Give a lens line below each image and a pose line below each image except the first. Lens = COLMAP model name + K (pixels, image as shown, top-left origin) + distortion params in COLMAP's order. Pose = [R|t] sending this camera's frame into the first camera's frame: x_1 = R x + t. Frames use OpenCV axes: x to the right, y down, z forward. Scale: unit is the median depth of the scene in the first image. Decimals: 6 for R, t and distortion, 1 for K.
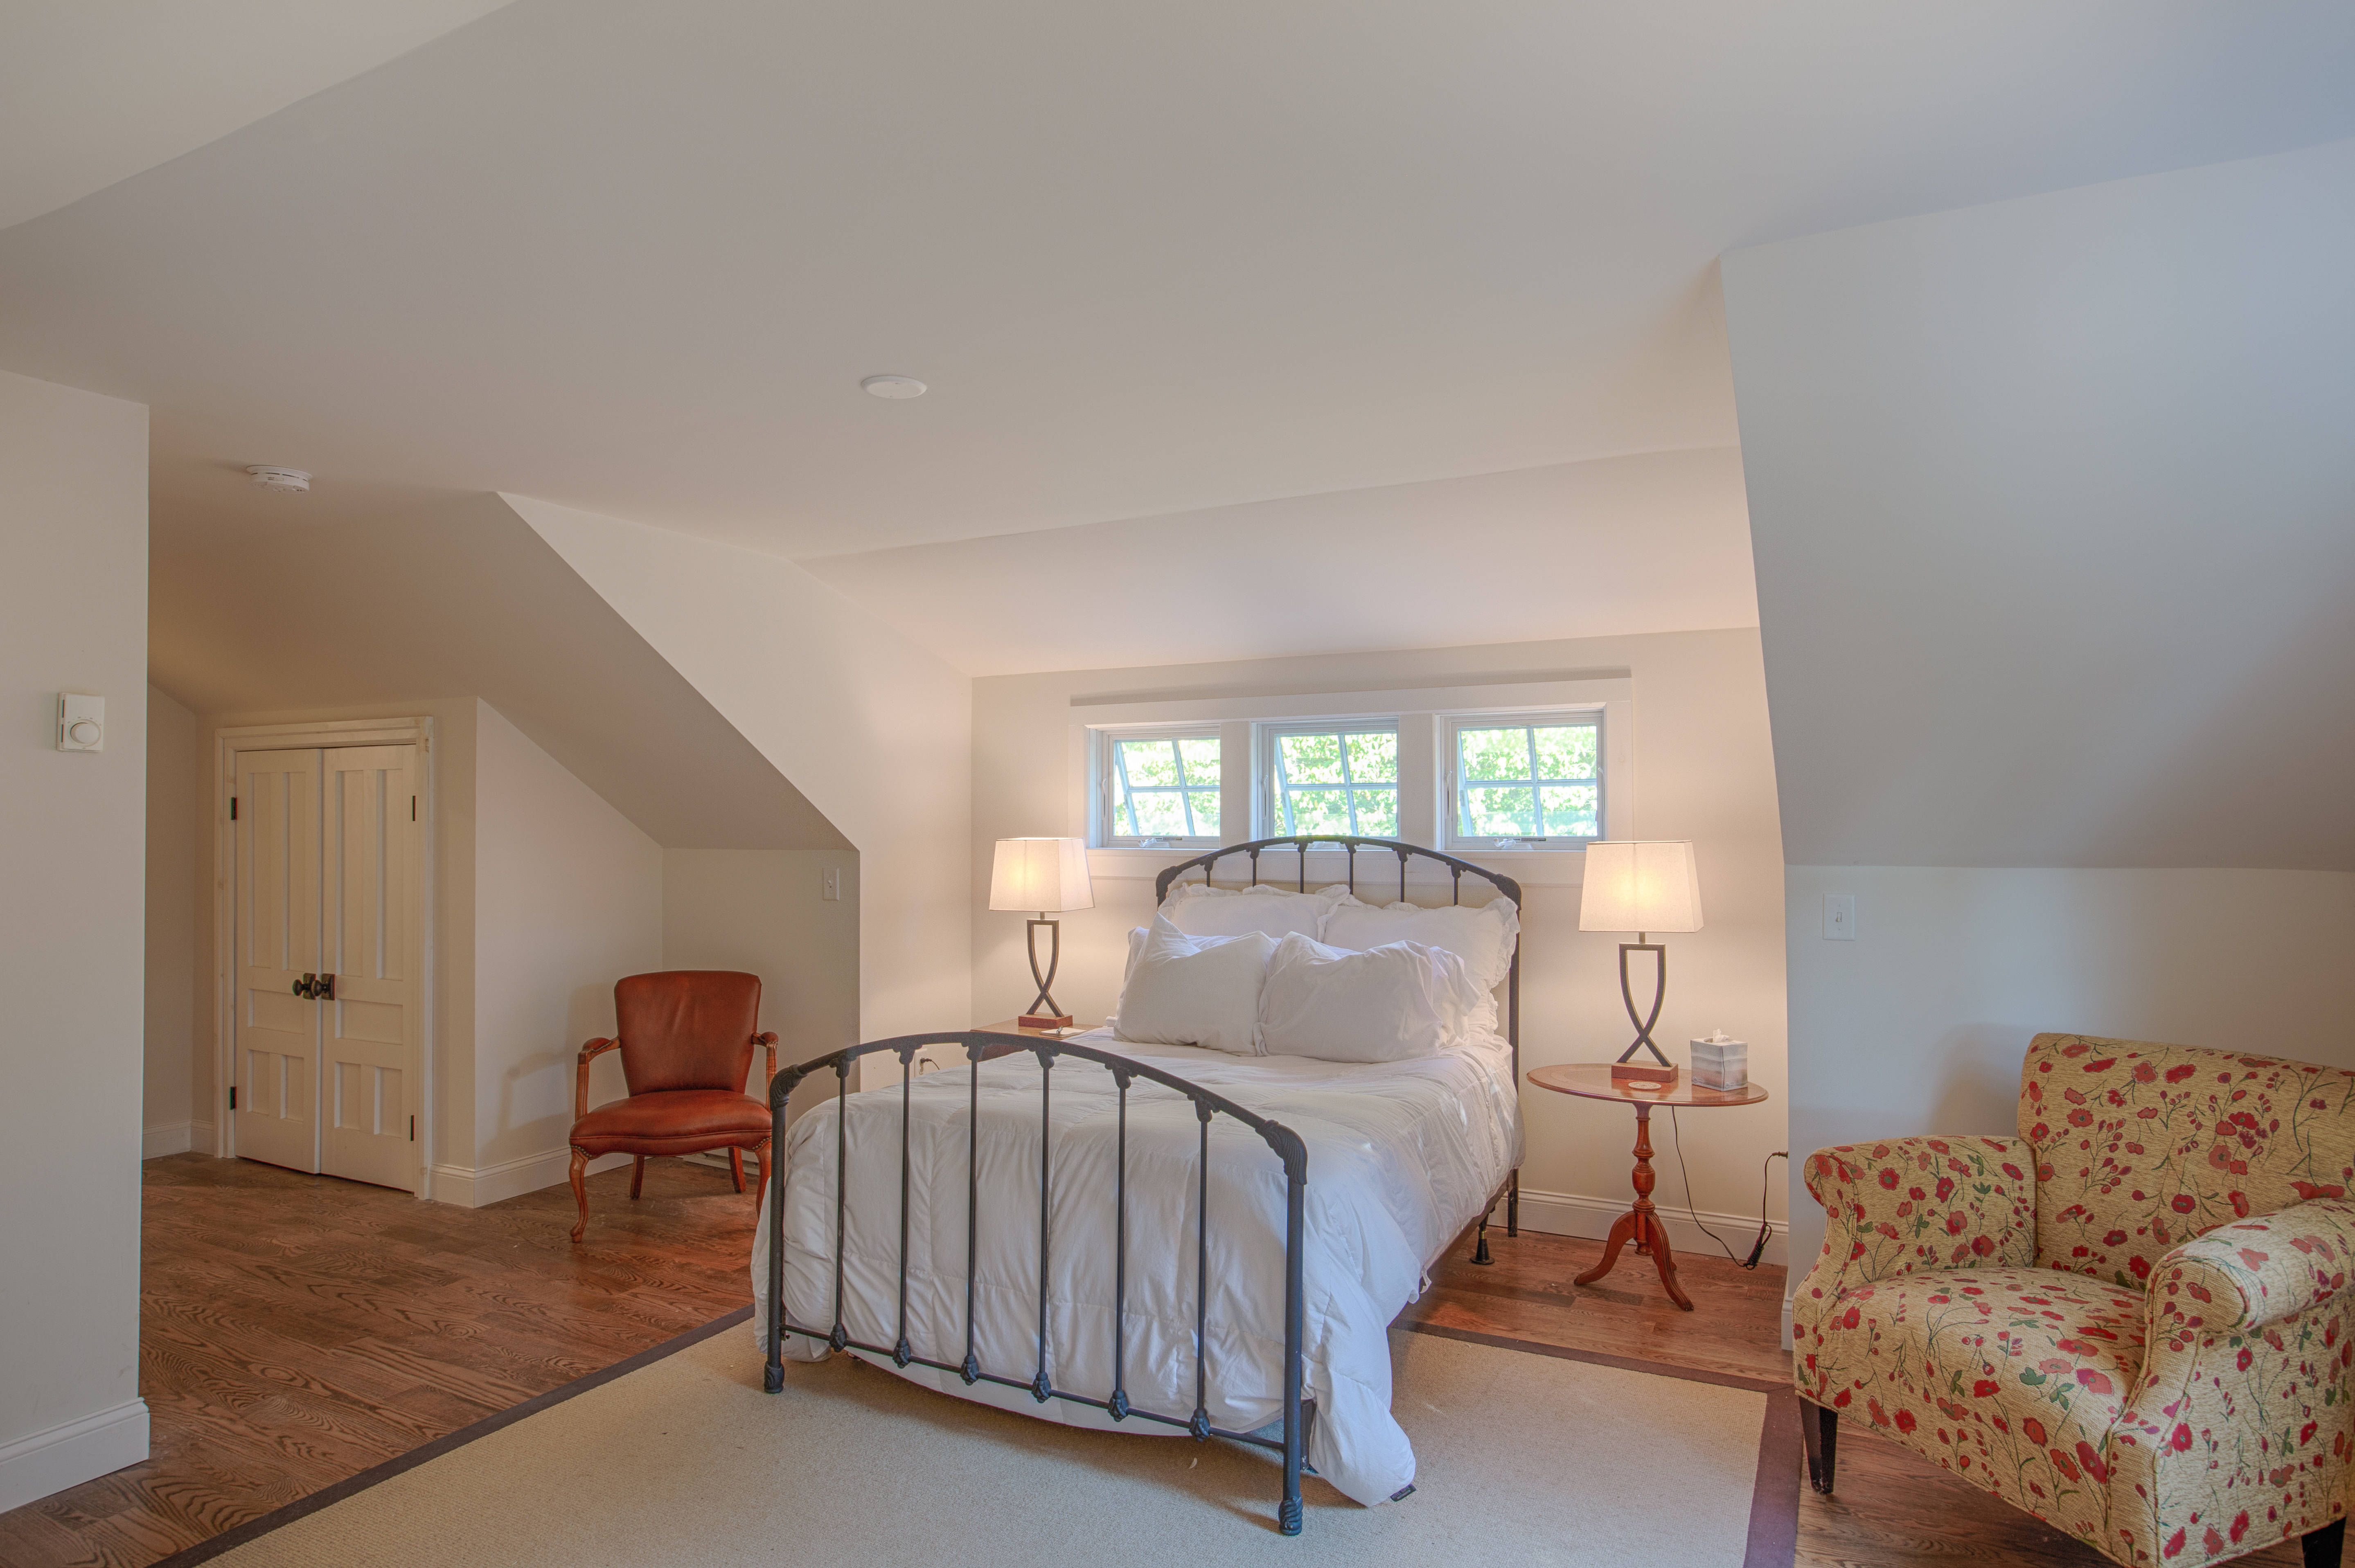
lens RADIAL K [[1304.2, 0, 1174.4], [0, 1304.2, 778.3], [0, 0, 1]] dist [-0.051864, 0.037868]
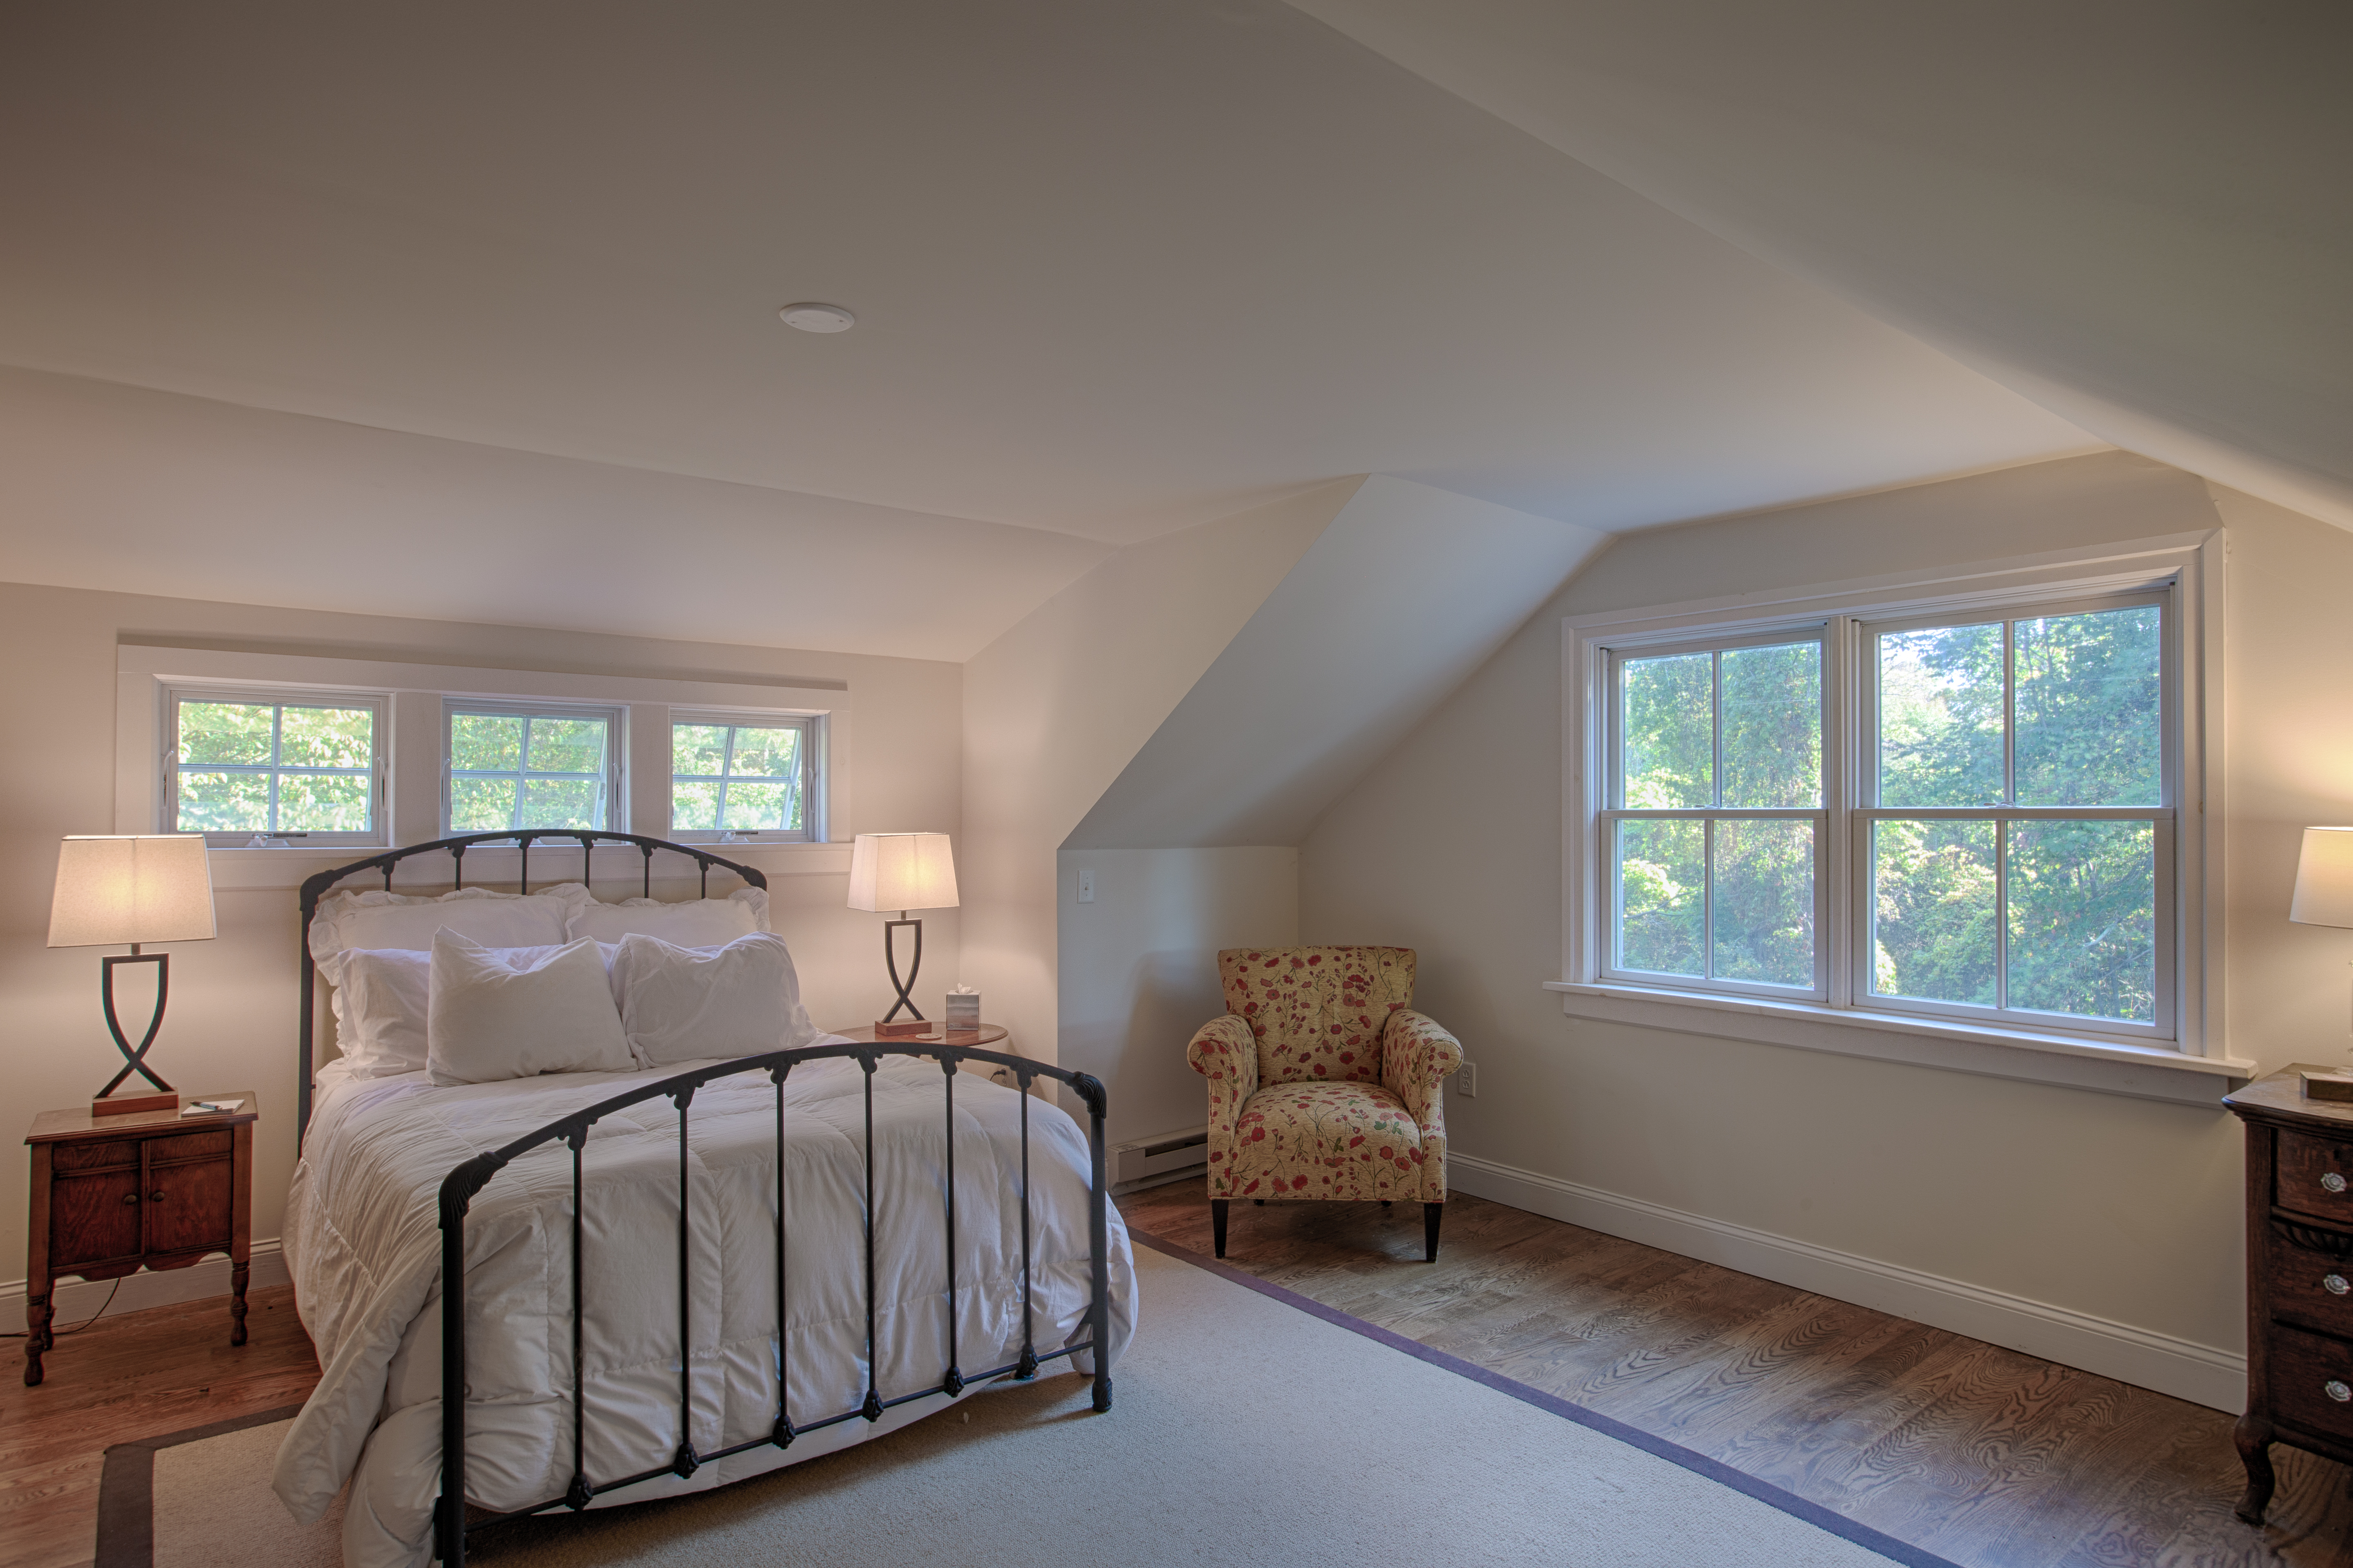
lens RADIAL K [[1303.2, 0, 1173.4], [0, 1303.2, 778.3], [0, 0, 1]] dist [-0.051864, 0.037868]
pose [[0.405414, 0.030958, 0.913609, -0.883856], [-0.036021, 0.999191, -0.017873, 0.014761], [-0.913423, -0.025663, 0.406202, 0.411302]]
